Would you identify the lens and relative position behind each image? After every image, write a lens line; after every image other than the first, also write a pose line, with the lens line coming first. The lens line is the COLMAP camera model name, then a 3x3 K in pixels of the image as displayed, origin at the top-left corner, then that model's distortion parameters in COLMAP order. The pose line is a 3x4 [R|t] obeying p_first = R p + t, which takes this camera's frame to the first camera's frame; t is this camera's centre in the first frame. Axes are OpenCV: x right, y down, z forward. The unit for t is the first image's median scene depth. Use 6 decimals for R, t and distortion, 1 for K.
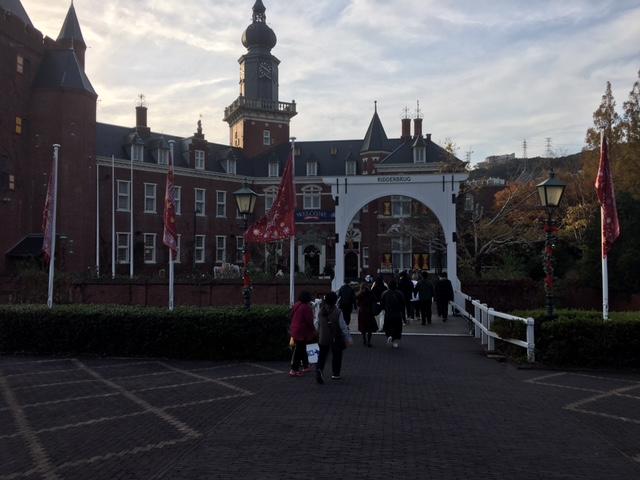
lens RADIAL K [[547.8, 0, 319.7], [0, 547.8, 242.0], [0, 0, 1]] dist [0.065815, -0.089398]
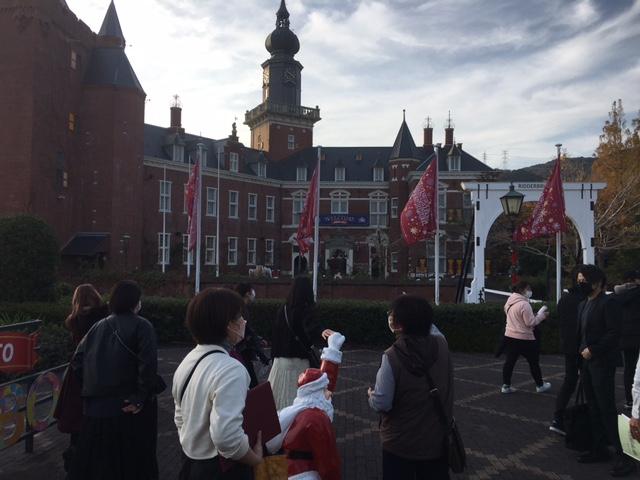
lens RADIAL K [[547.8, 0, 321.2], [0, 547.8, 240.0], [0, 0, 1]] dist [0.065815, -0.089398]
pose [[0.996564, 0.017084, 0.081047, -0.138325], [-0.015957, 0.999767, -0.014527, 0.004073], [-0.081276, 0.013184, 0.996604, -0.007432]]
